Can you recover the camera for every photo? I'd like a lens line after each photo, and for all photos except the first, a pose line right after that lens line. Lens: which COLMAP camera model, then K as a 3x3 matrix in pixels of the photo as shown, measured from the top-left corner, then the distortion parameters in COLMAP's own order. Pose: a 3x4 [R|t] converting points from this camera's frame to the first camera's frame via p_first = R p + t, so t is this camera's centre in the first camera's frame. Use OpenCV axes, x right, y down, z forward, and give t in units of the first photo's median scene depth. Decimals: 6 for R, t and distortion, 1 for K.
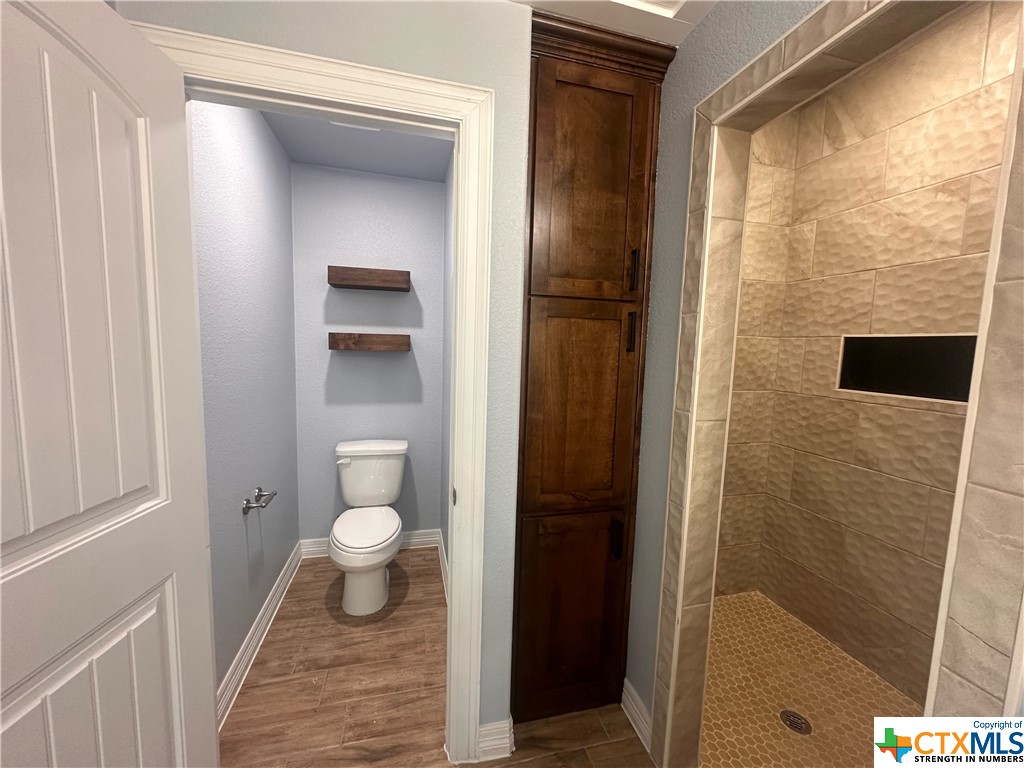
lens RADIAL K [[408.2, 0, 512.4], [0, 408.2, 384.1], [0, 0, 1]] dist [-0.003120, 0.000541]
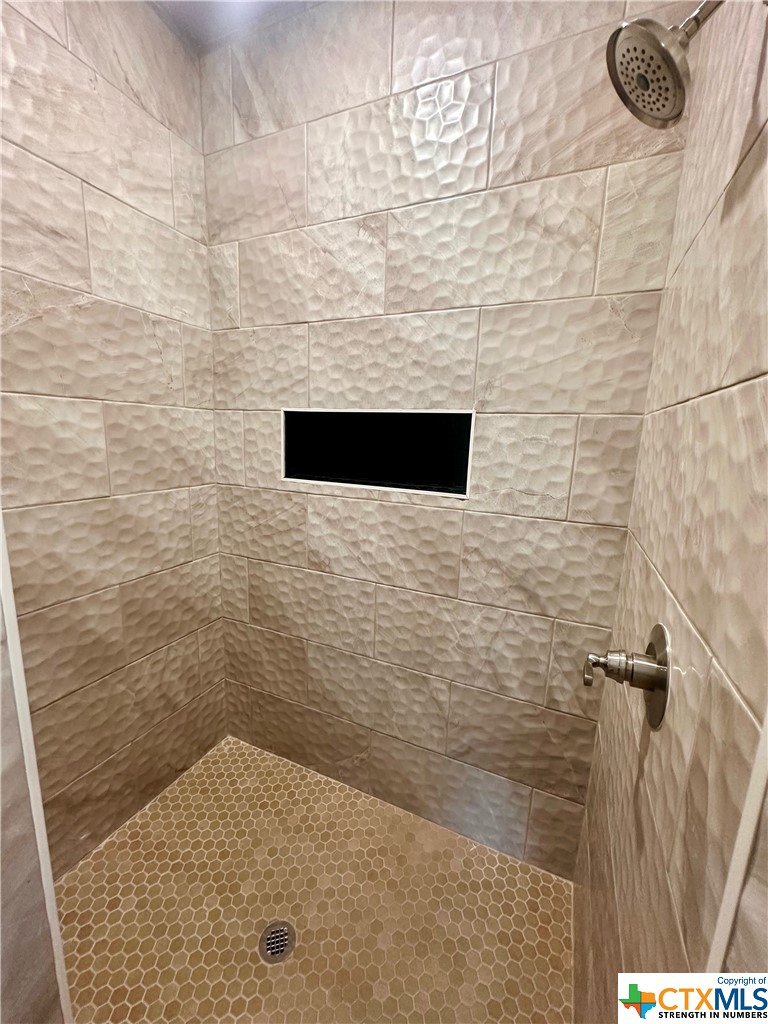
lens RADIAL K [[408.2, 0, 383.6], [0, 408.2, 510.5], [0, 0, 1]] dist [-0.003120, 0.000541]
pose [[0.628022, -0.152415, 0.763124, 0.314466], [0.058619, 0.987112, 0.148909, -0.033578], [-0.775985, -0.048785, 0.628862, 0.358487]]
